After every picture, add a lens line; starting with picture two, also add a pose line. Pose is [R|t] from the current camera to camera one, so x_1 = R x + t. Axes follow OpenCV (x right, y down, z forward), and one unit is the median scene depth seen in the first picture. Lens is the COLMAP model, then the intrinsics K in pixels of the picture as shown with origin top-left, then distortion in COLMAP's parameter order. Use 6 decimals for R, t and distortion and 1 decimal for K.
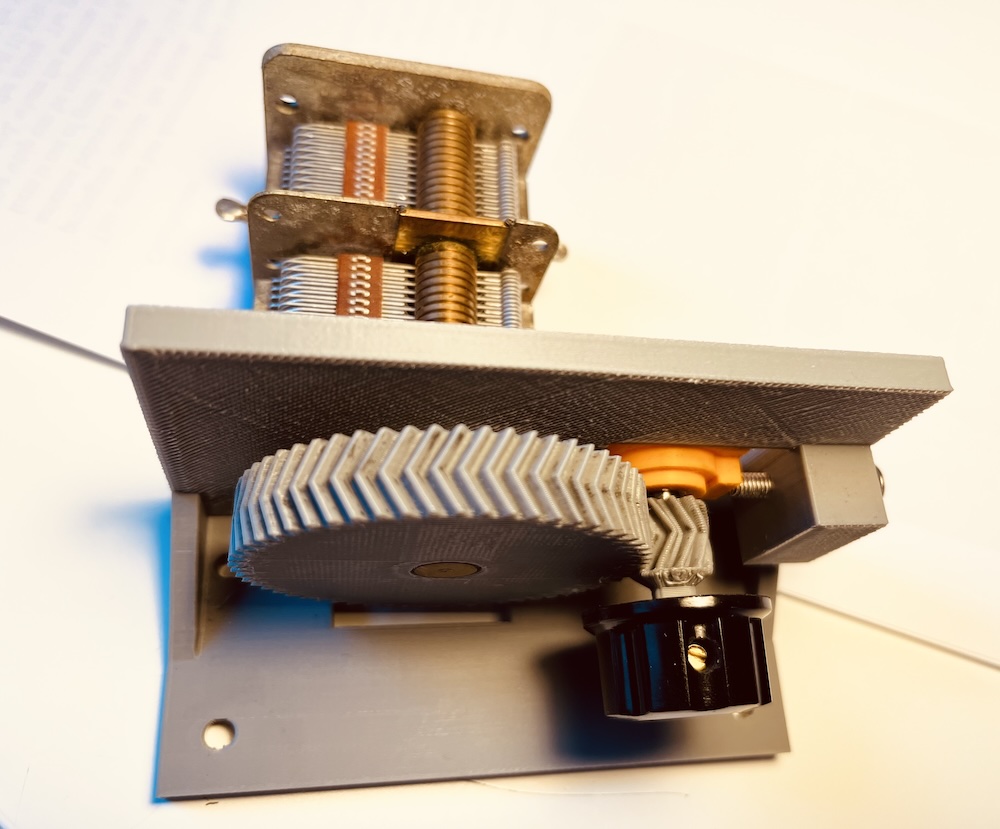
lens RADIAL K [[846.5, 0, 500.0], [0, 846.5, 414.5], [0, 0, 1]] dist [-0.004304, -0.007771]
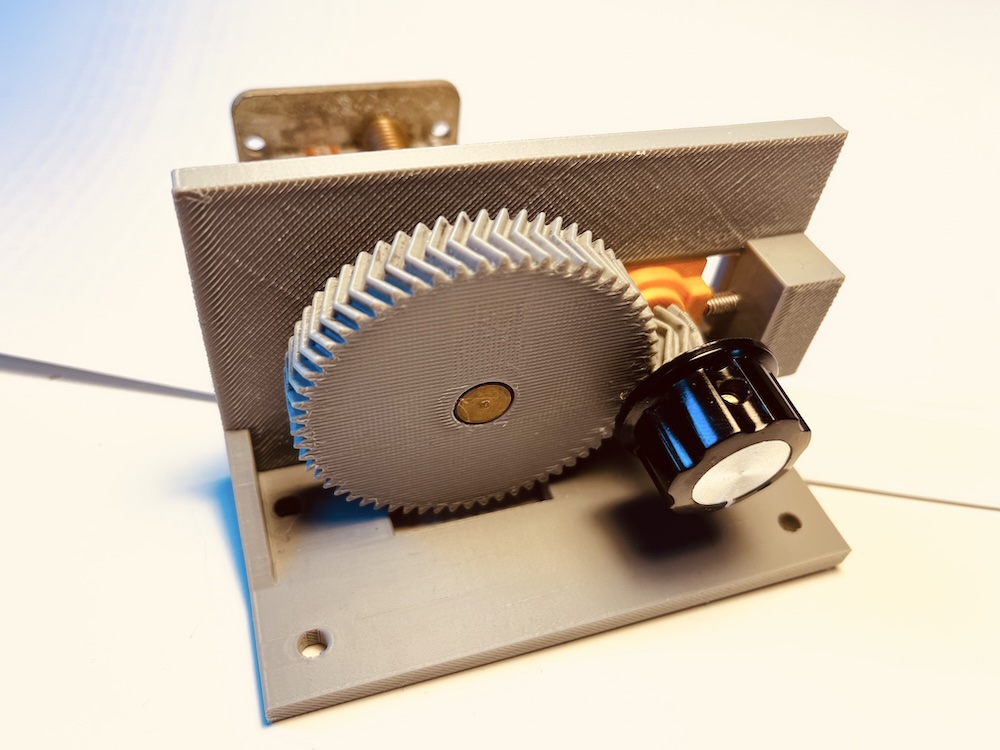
lens RADIAL K [[760.3, 0, 456.4], [0, 760.3, 375.0], [0, 0, 1]] dist [-0.044457, -0.000672]
pose [[0.962903, -0.266763, 0.040694, -0.113875], [0.267454, 0.923394, -0.275339, 0.365454], [0.035874, 0.276008, 0.960486, 0.041895]]
